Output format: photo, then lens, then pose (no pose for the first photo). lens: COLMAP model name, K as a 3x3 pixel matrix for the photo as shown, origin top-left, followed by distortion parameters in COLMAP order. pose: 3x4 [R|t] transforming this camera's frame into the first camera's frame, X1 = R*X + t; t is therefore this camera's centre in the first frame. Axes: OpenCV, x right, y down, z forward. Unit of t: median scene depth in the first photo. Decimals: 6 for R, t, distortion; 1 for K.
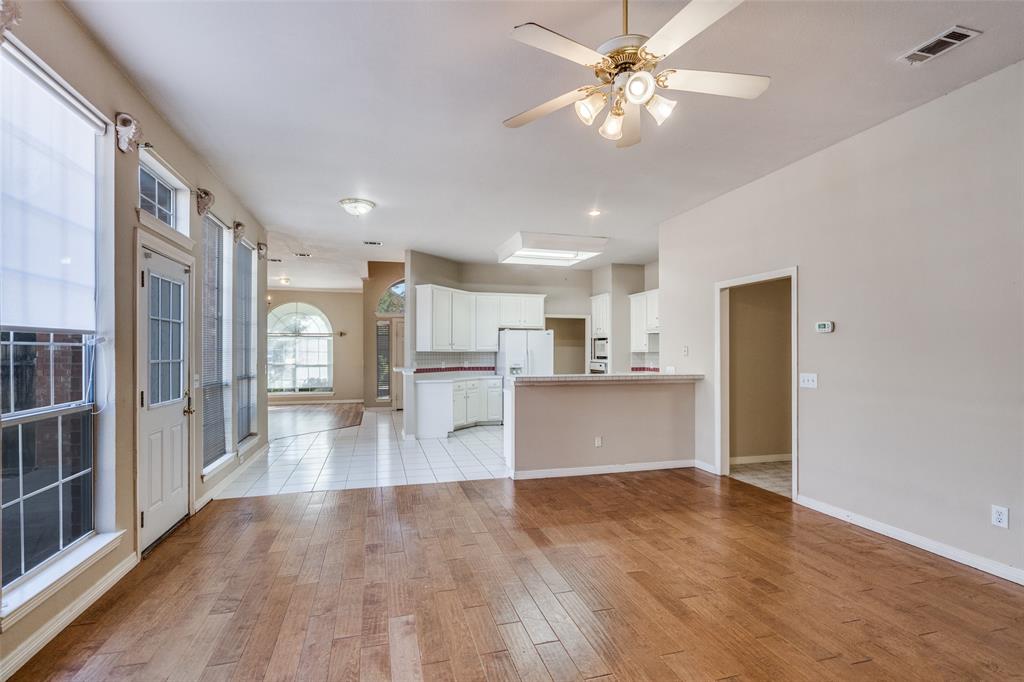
lens RADIAL K [[477.1, 0, 505.3], [0, 477.1, 353.2], [0, 0, 1]] dist [0.002068, 0.000170]
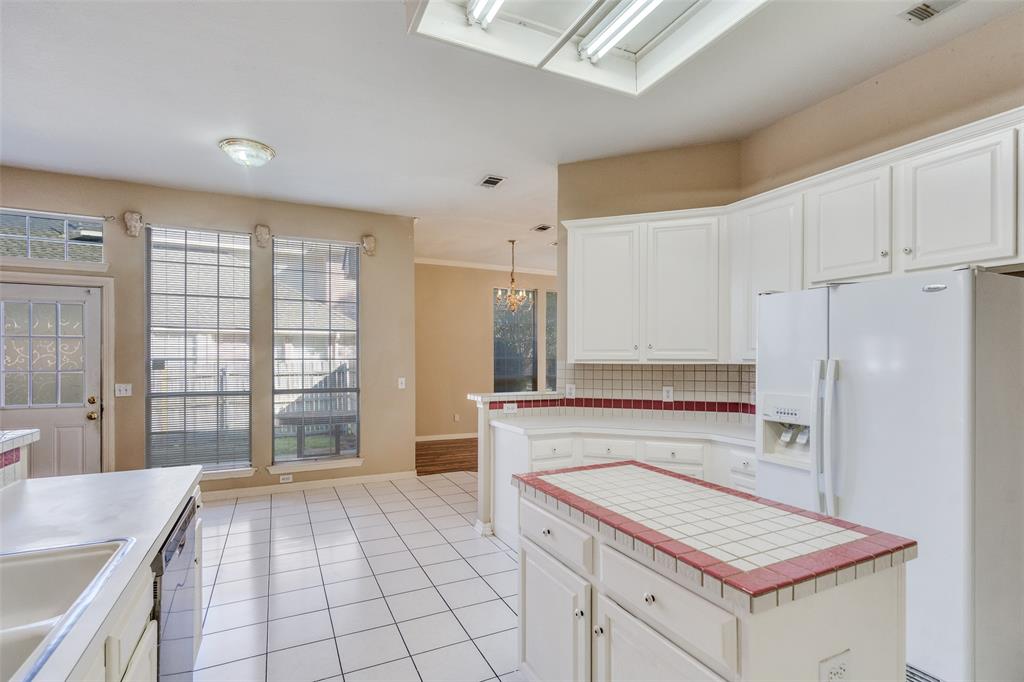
lens RADIAL K [[477.1, 0, 505.3], [0, 477.1, 353.2], [0, 0, 1]] dist [0.002068, 0.000170]
pose [[0.172625, -0.008485, -0.984951, 0.255736], [-0.002504, 0.999956, -0.009053, -0.007690], [0.984984, 0.004029, 0.172596, 0.740837]]
